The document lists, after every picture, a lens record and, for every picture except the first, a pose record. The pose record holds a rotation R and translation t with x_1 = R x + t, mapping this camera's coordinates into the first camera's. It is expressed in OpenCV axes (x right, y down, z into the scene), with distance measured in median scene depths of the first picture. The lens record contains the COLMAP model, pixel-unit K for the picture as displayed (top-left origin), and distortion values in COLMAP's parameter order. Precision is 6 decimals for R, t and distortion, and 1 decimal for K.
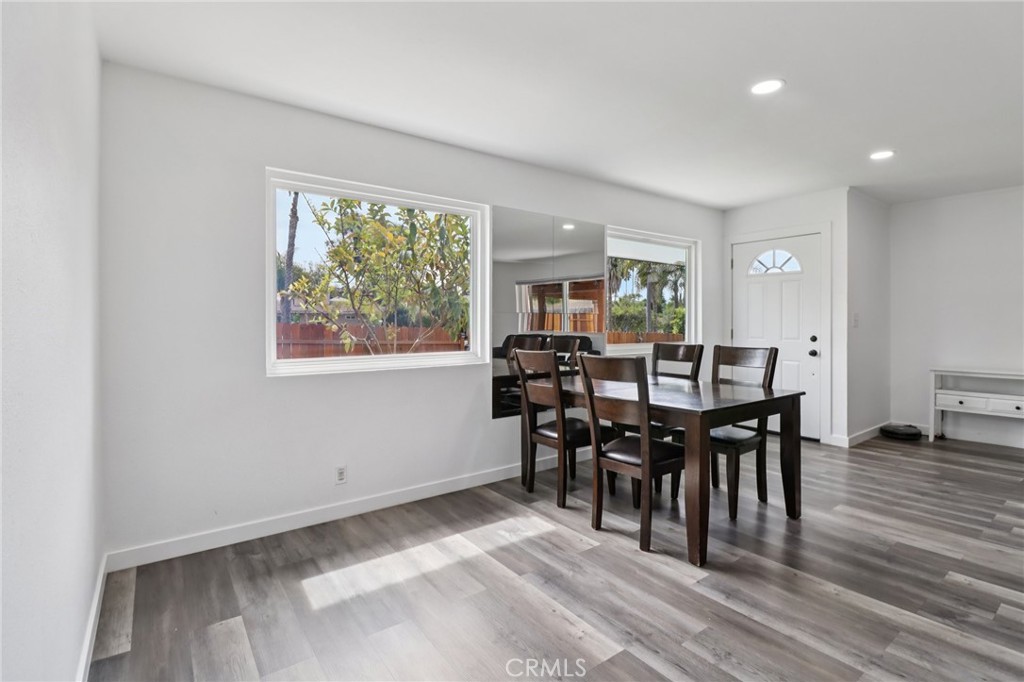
lens RADIAL K [[485.0, 0, 526.3], [0, 485.0, 320.7], [0, 0, 1]] dist [-0.001784, -0.010475]
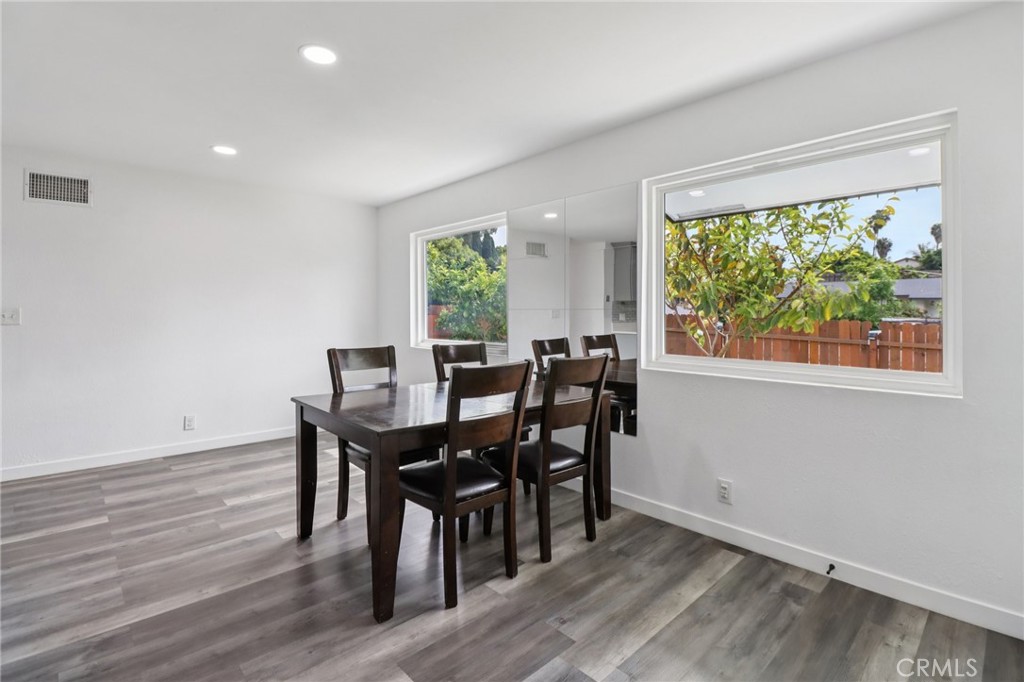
lens RADIAL K [[478.9, 0, 516.5], [0, 478.9, 319.7], [0, 0, 1]] dist [-0.001342, -0.009730]
pose [[0.106464, 0.006897, -0.994293, 1.787329], [-0.004380, 0.999969, 0.006467, -0.015146], [0.994307, 0.003666, 0.106491, 1.624051]]
